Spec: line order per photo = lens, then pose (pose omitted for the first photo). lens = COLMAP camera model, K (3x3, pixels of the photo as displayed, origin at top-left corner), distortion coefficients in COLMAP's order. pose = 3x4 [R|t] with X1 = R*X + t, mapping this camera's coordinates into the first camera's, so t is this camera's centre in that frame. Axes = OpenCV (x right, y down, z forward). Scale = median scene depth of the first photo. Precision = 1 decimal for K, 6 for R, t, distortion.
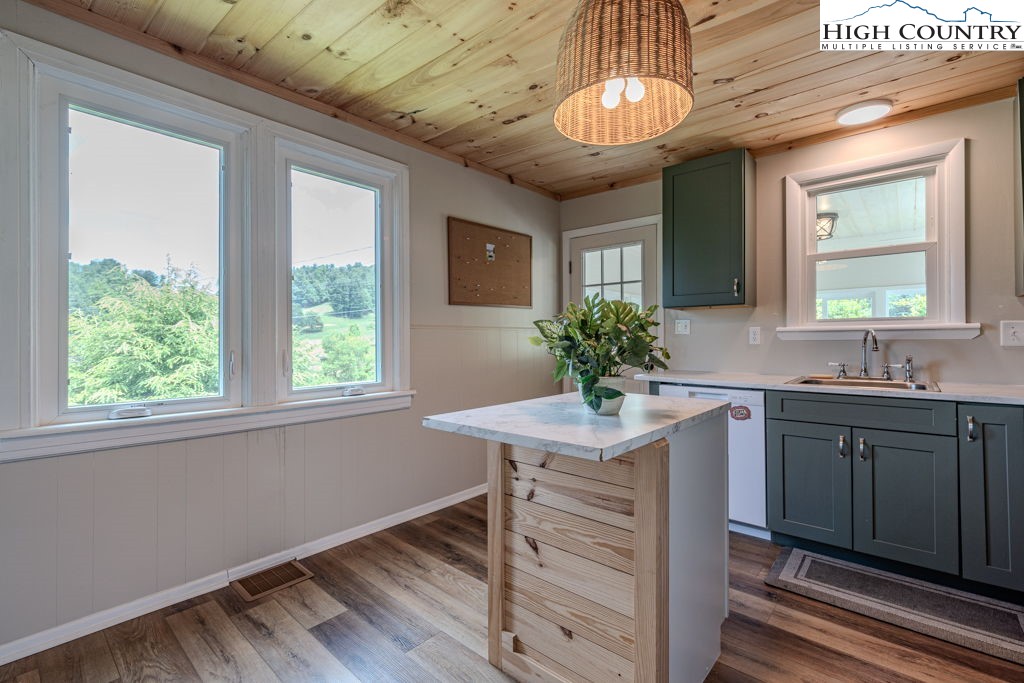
lens RADIAL K [[463.2, 0, 515.9], [0, 463.2, 336.8], [0, 0, 1]] dist [-0.000009, -0.000105]
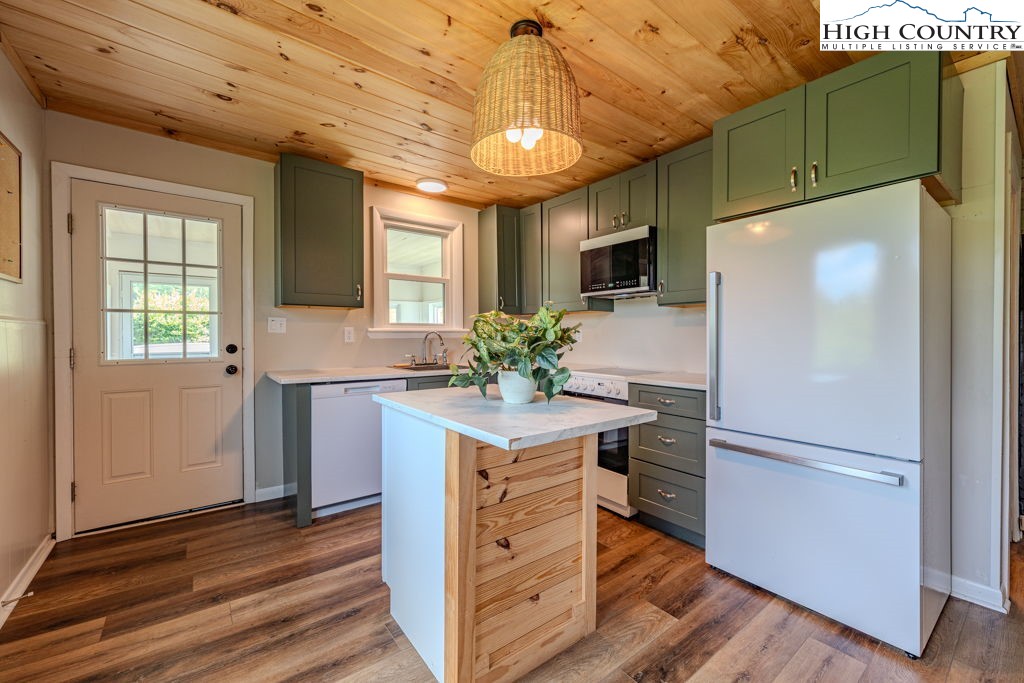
lens RADIAL K [[412.0, 0, 514.7], [0, 412.0, 338.6], [0, 0, 1]] dist [-0.001089, 0.000020]
pose [[0.195371, -0.003217, 0.980724, -0.473184], [-0.006536, 0.999968, 0.004582, -0.000710], [-0.980708, -0.007306, 0.195344, 0.456920]]
